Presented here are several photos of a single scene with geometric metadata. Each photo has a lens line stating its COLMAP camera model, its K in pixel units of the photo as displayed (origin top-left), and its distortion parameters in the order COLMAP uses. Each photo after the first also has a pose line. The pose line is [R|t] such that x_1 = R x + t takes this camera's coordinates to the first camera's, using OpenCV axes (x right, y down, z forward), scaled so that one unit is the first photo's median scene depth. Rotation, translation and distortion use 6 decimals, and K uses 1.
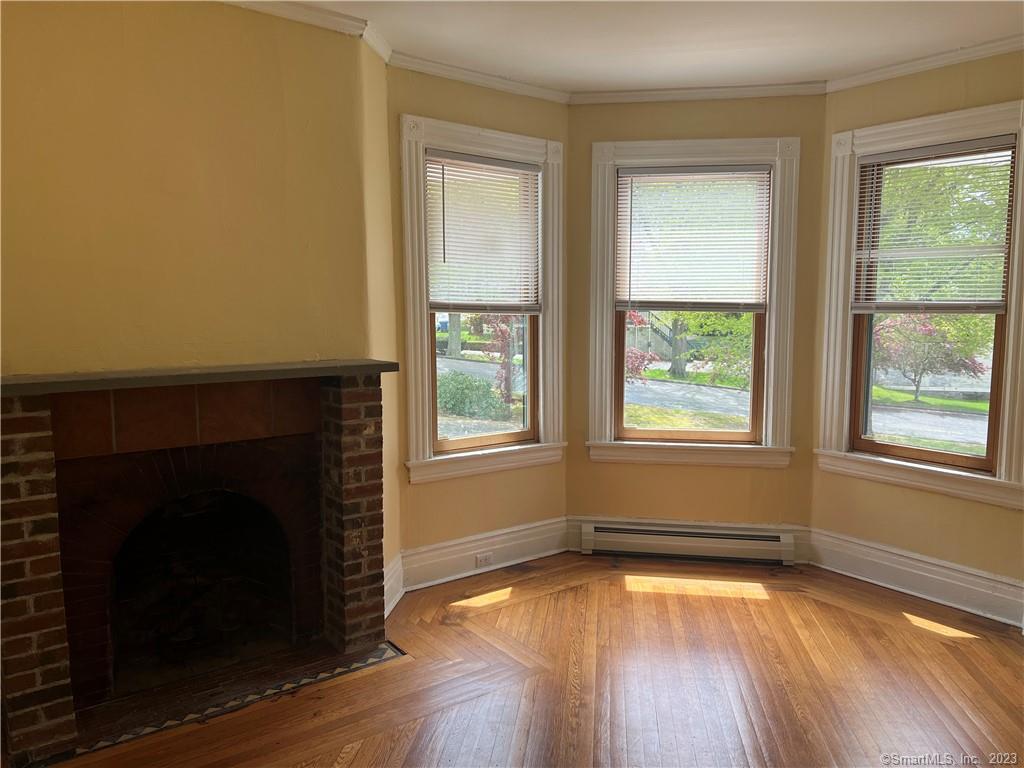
lens RADIAL K [[765.6, 0, 510.7], [0, 765.6, 391.5], [0, 0, 1]] dist [0.067840, -0.078856]
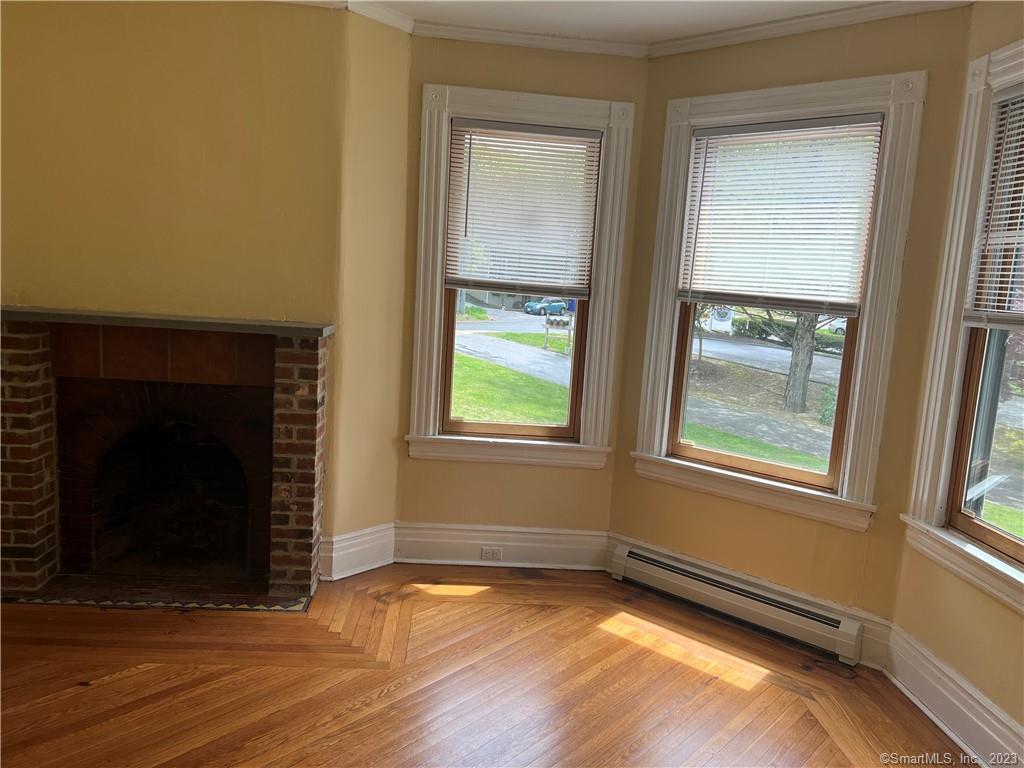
lens RADIAL K [[765.6, 0, 520.4], [0, 765.6, 392.6], [0, 0, 1]] dist [0.067840, -0.078856]
pose [[0.831985, 0.129513, -0.539470, 0.532878], [-0.125414, 0.991105, 0.044522, -0.026819], [0.540437, 0.030615, 0.840827, 0.240213]]
